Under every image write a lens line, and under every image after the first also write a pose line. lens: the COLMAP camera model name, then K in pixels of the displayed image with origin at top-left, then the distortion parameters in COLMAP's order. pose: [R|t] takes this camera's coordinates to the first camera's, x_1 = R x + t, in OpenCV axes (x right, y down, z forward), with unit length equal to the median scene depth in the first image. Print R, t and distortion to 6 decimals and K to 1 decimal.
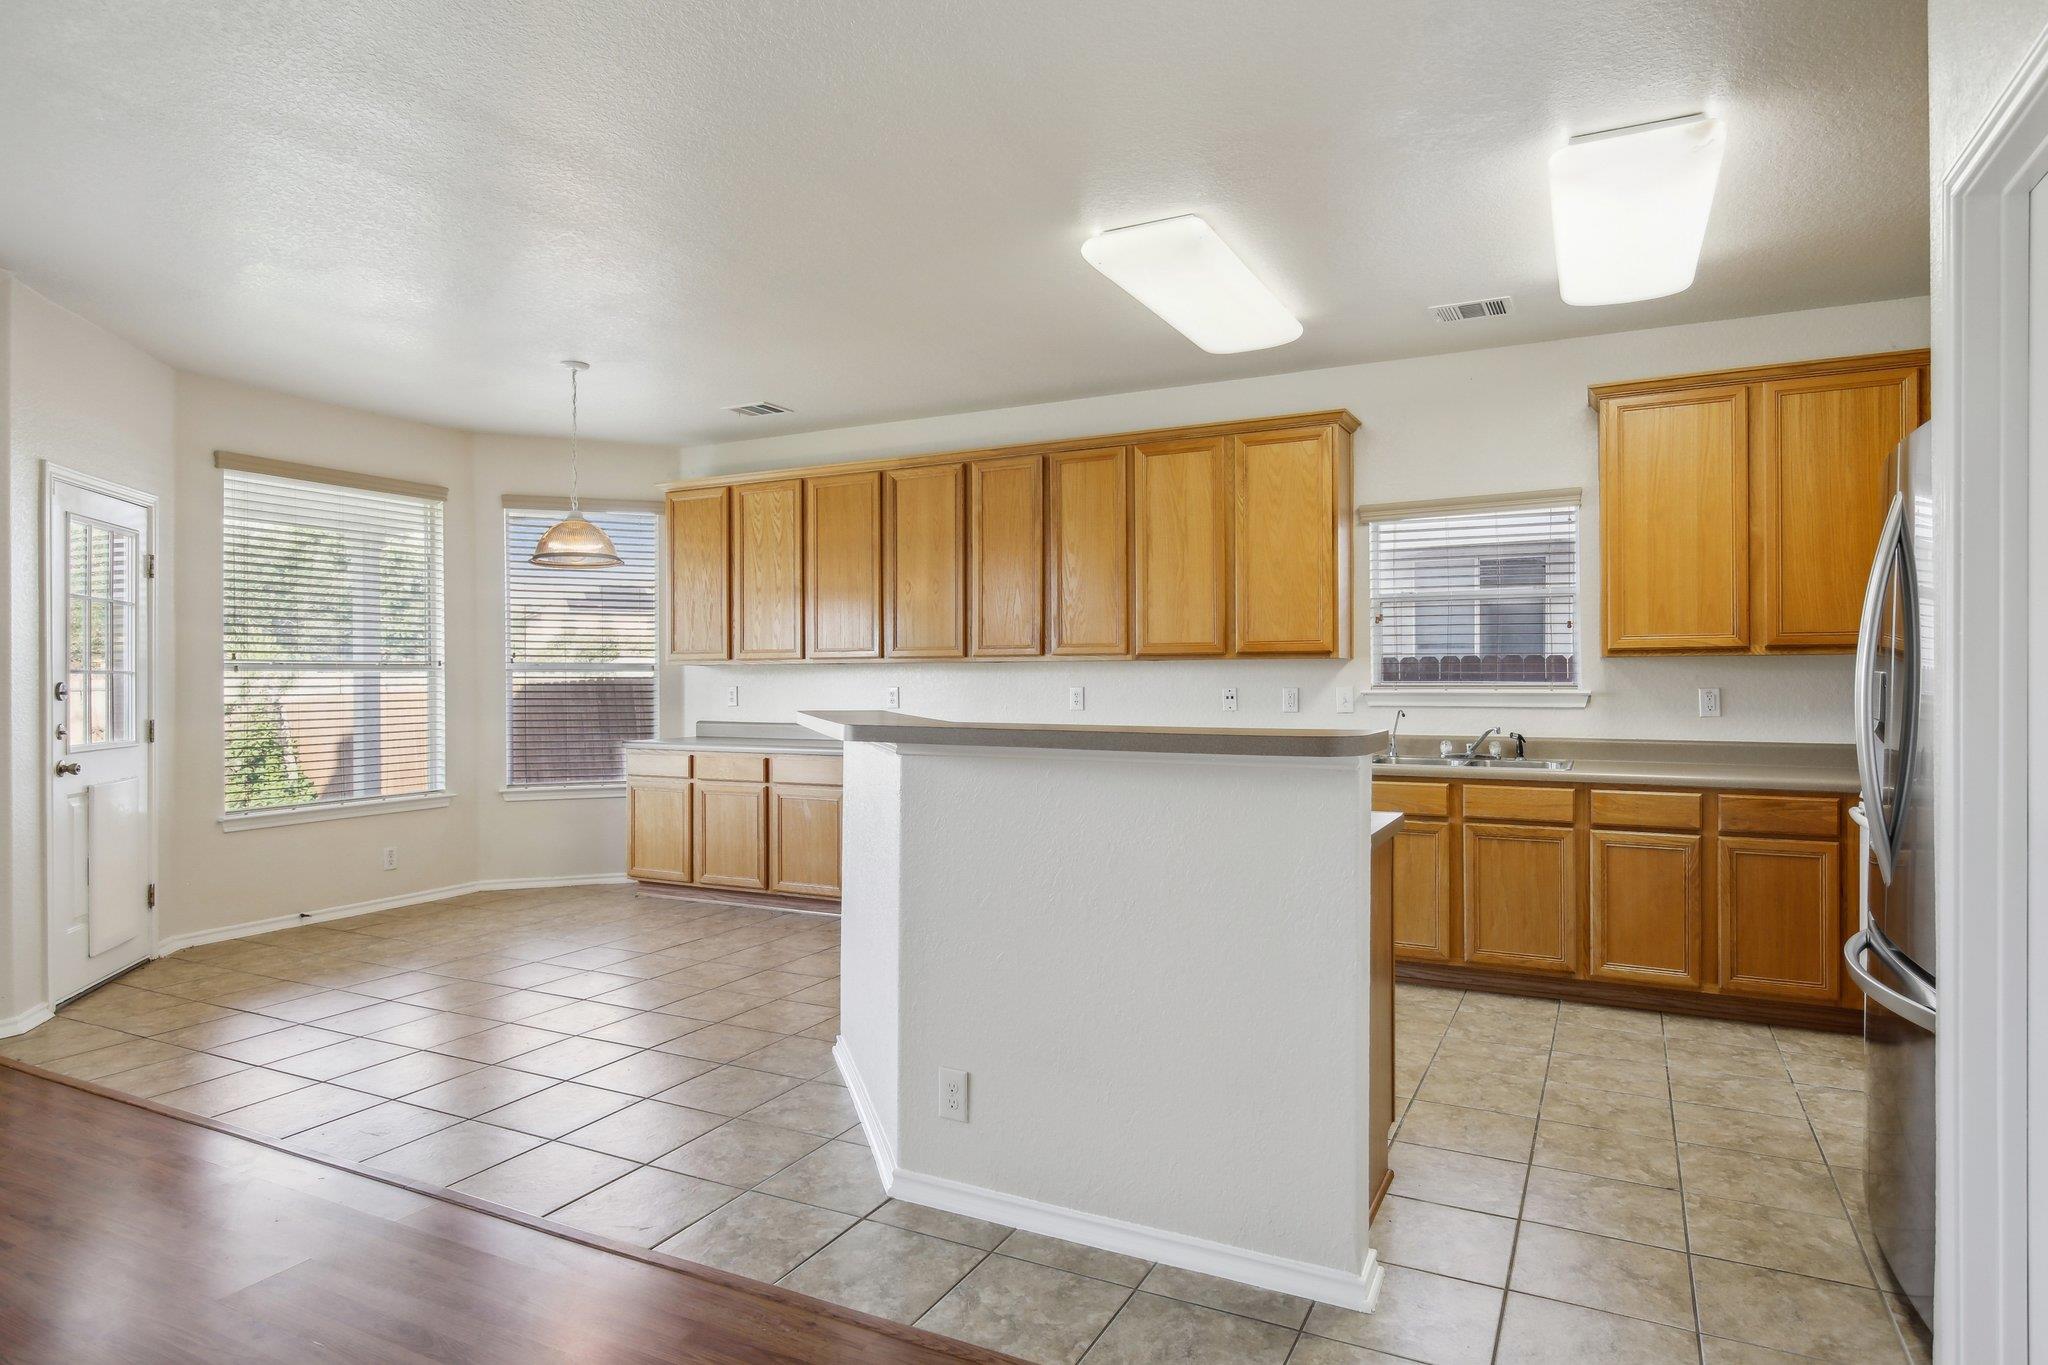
lens RADIAL K [[1155.8, 0, 1027.4], [0, 1155.8, 676.3], [0, 0, 1]] dist [0.004452, -0.004007]
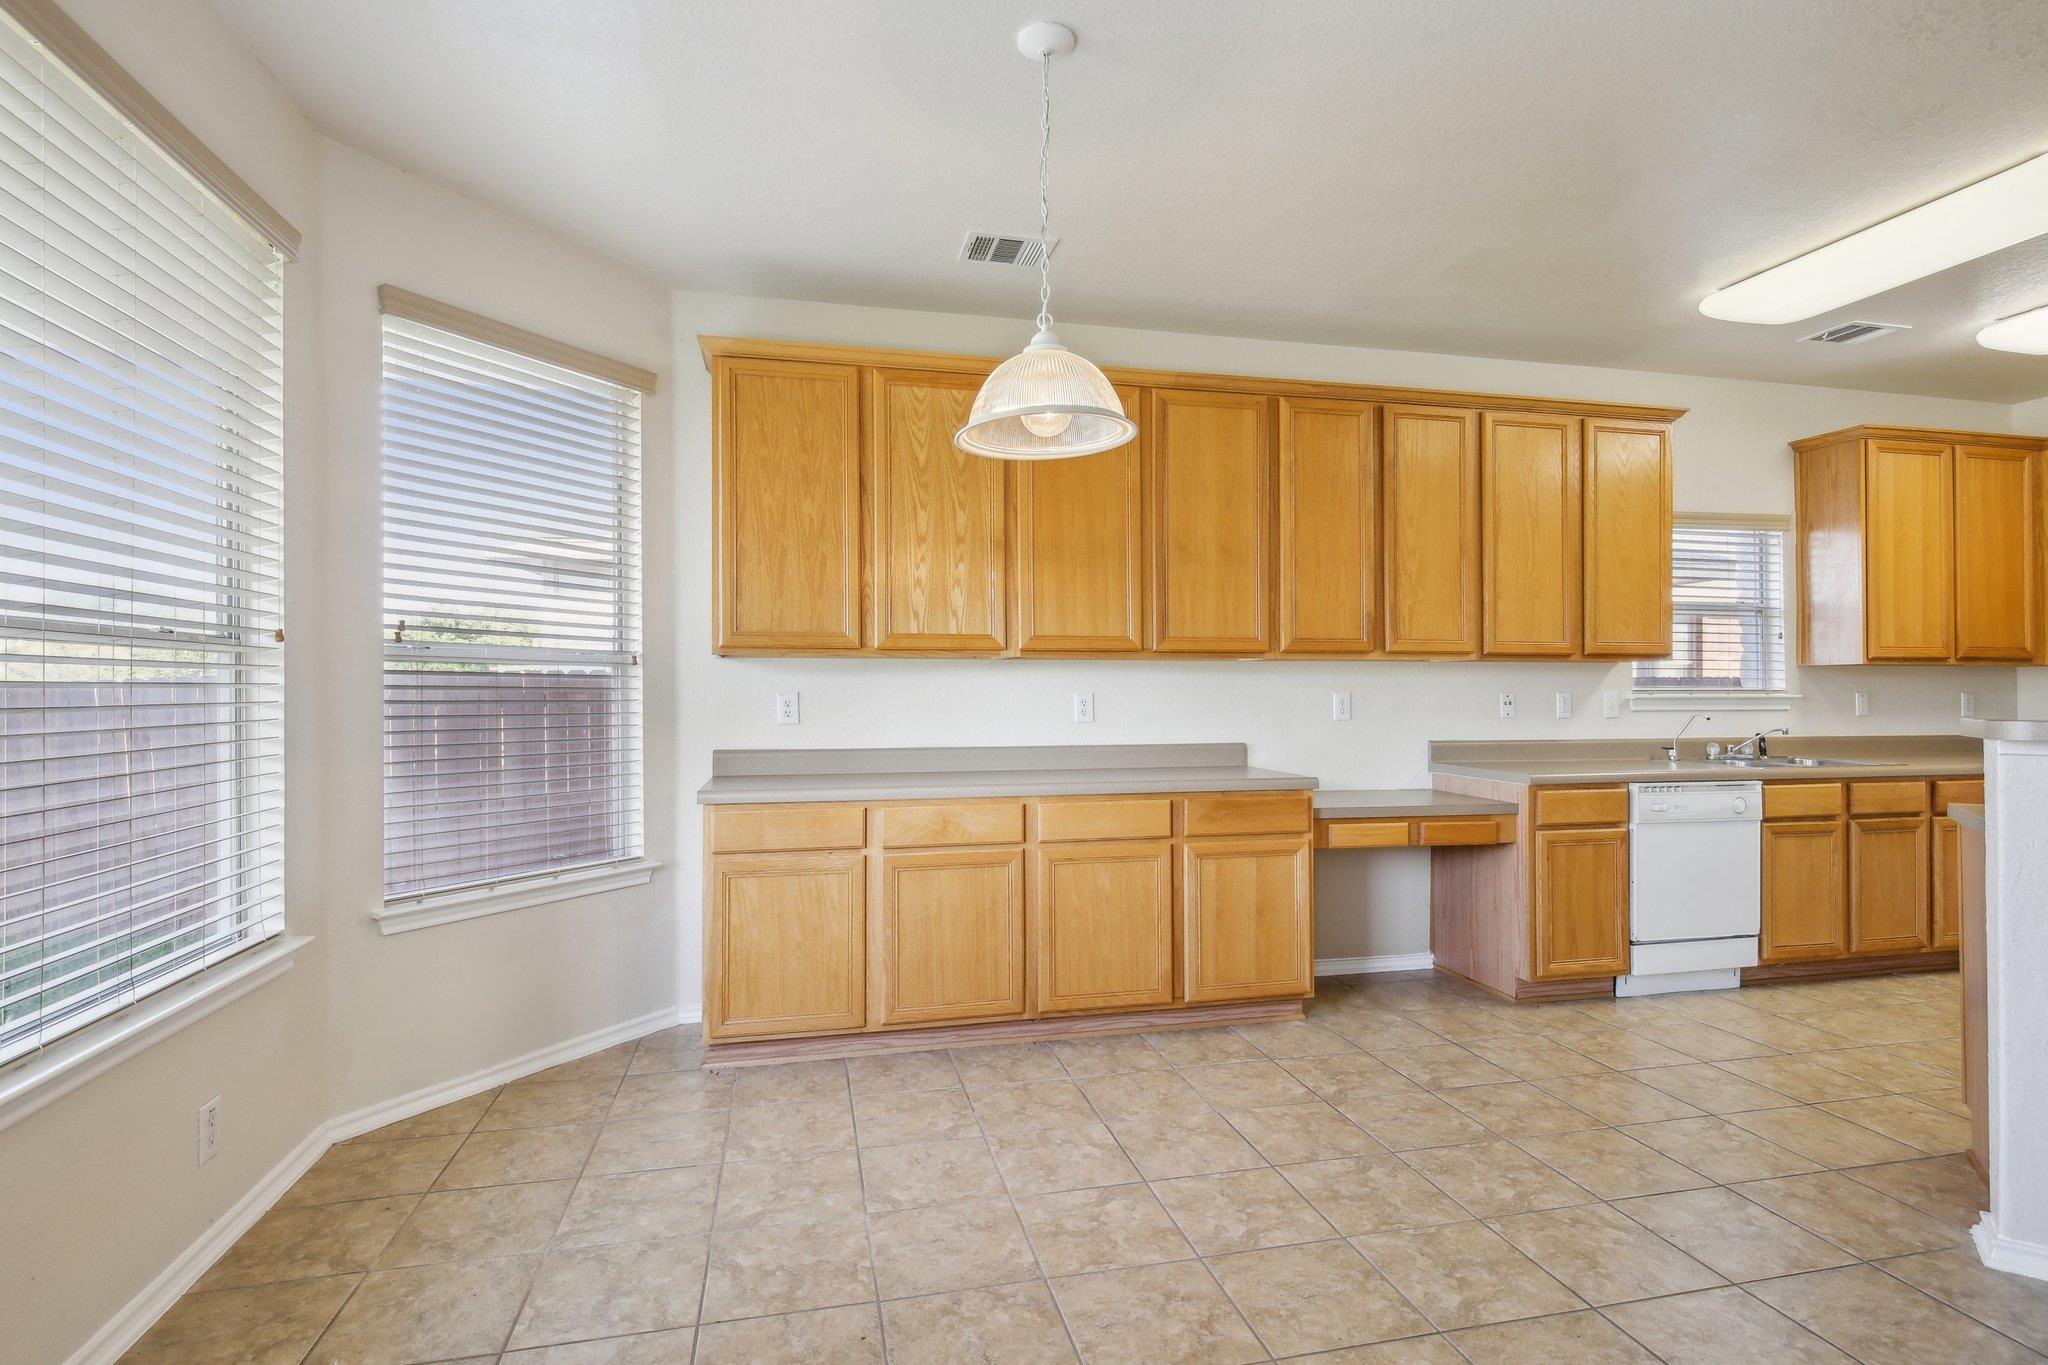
lens RADIAL K [[1000.5, 0, 1016.6], [0, 1000.5, 686.9], [0, 0, 1]] dist [0.000822, -0.000689]
pose [[0.765192, 0.005304, 0.643781, -0.721093], [-0.002963, 0.999984, -0.004717, 0.011414], [-0.643796, 0.001702, 0.765195, 0.726286]]
